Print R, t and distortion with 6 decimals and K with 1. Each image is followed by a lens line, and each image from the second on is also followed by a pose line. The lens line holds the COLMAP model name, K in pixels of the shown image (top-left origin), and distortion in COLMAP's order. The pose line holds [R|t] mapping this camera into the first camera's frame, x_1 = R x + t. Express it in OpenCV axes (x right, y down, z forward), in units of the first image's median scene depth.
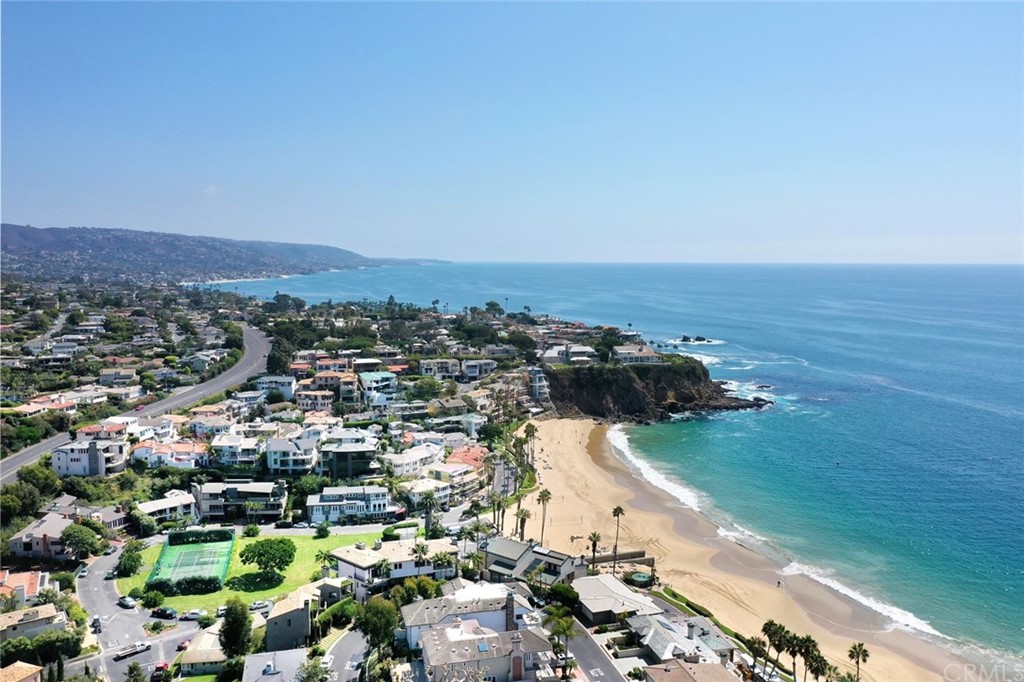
lens RADIAL K [[806.3, 0, 507.8], [0, 806.3, 269.2], [0, 0, 1]] dist [-0.003756, -0.000380]
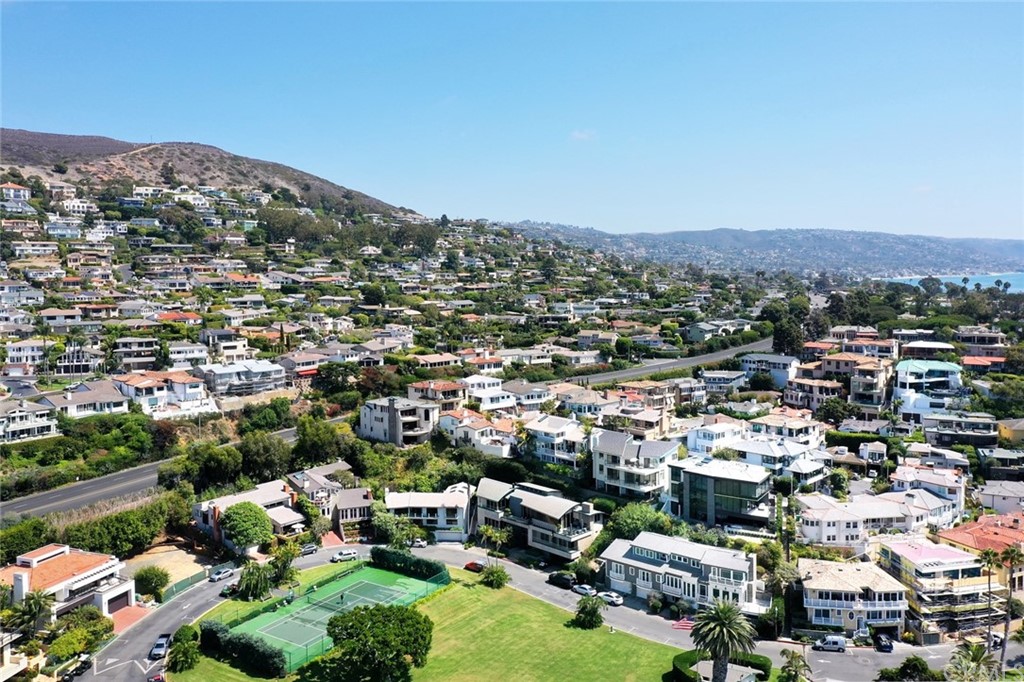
lens RADIAL K [[806.3, 0, 507.8], [0, 806.3, 269.2], [0, 0, 1]] dist [-0.003756, -0.000380]
pose [[0.679591, -0.000784, -0.733591, 0.105612], [0.000978, 1.000000, -0.000164, 0.087507], [0.733591, -0.000606, 0.679591, 0.530360]]
